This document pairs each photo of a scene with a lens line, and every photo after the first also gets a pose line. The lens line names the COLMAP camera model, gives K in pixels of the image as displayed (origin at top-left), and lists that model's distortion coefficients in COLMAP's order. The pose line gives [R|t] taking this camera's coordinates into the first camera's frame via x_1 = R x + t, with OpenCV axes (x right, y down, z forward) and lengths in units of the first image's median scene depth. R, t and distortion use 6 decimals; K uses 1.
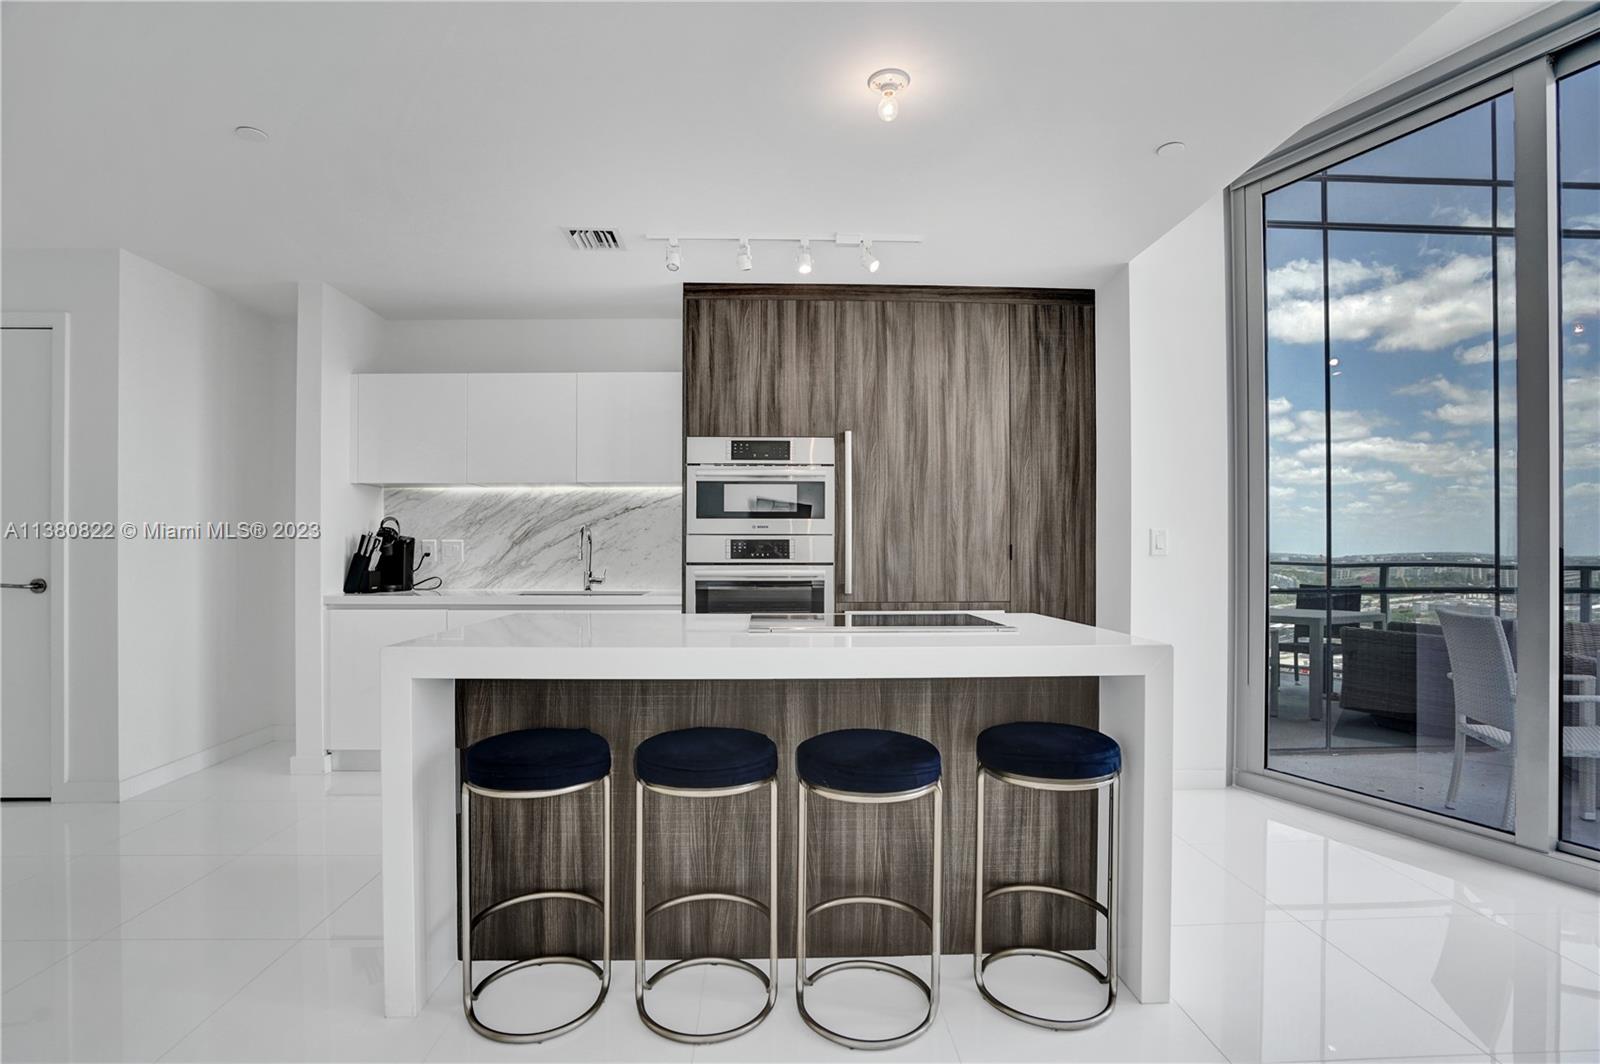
lens RADIAL K [[728.9, 0, 778.8], [0, 728.9, 551.0], [0, 0, 1]] dist [-0.063194, 0.000164]
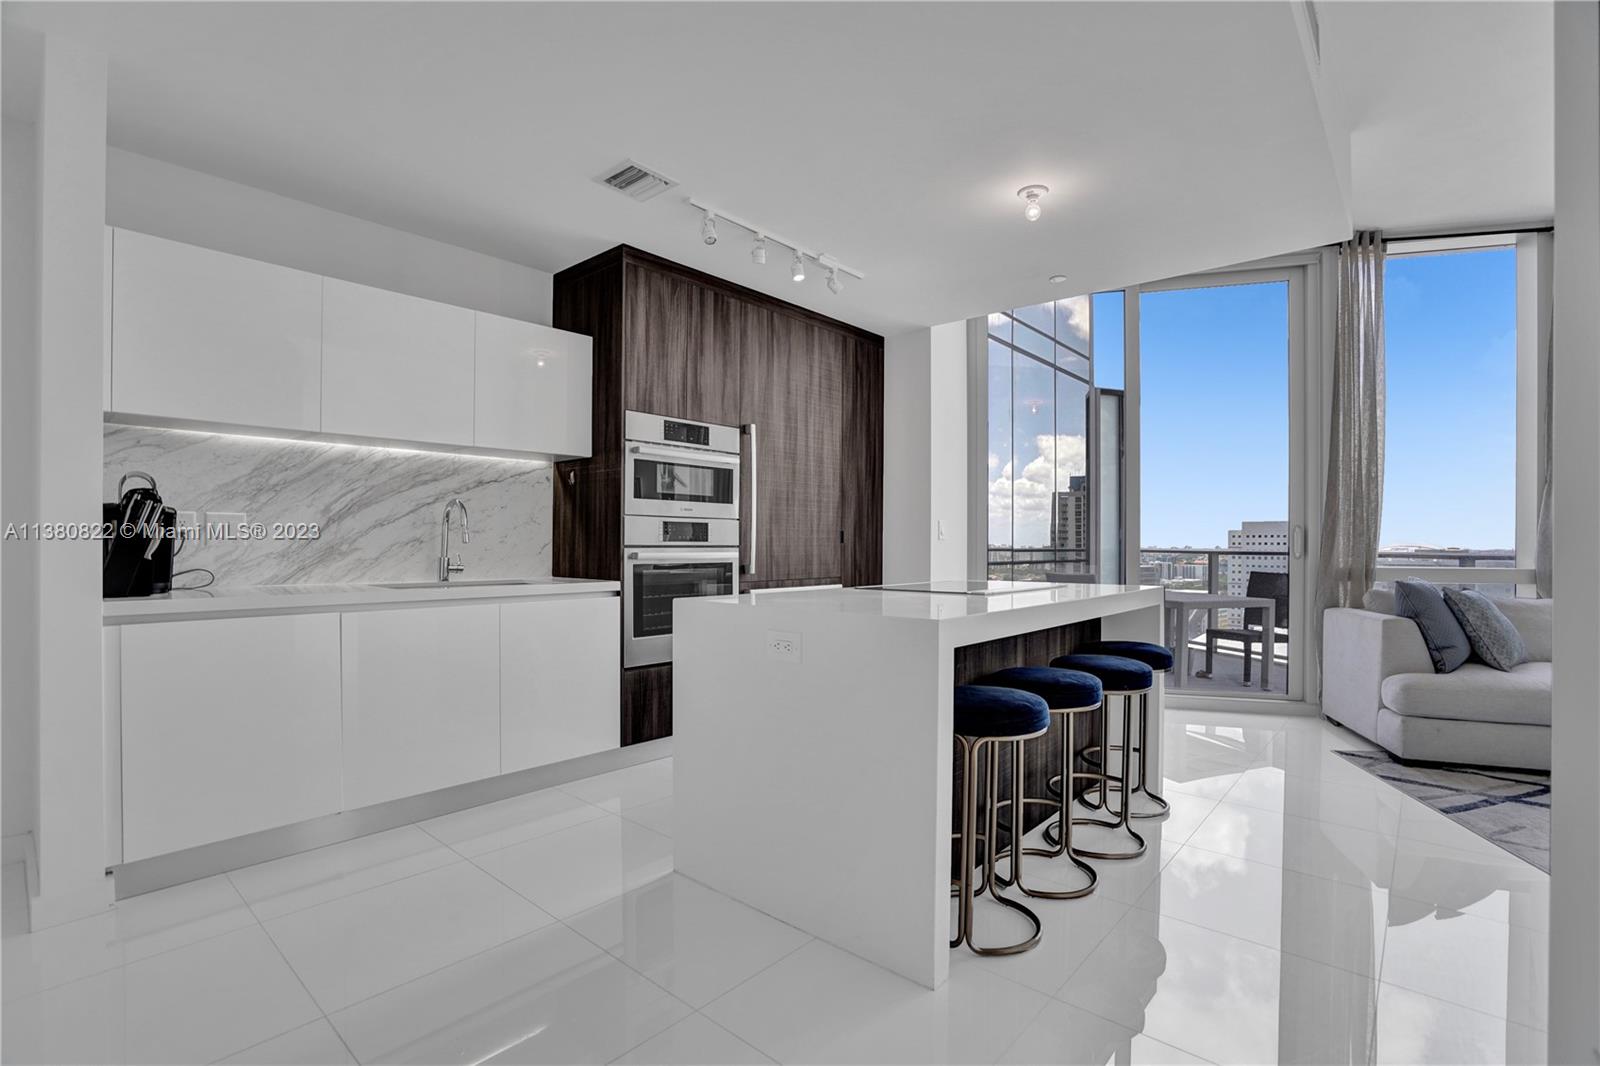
lens RADIAL K [[745.4, 0, 793.1], [0, 745.4, 547.2], [0, 0, 1]] dist [-0.064888, 0.026067]
pose [[0.687561, -0.001117, 0.726125, -0.662856], [-0.002479, 0.999989, 0.003886, 0.014315], [-0.726122, -0.004472, 0.687551, 0.187990]]
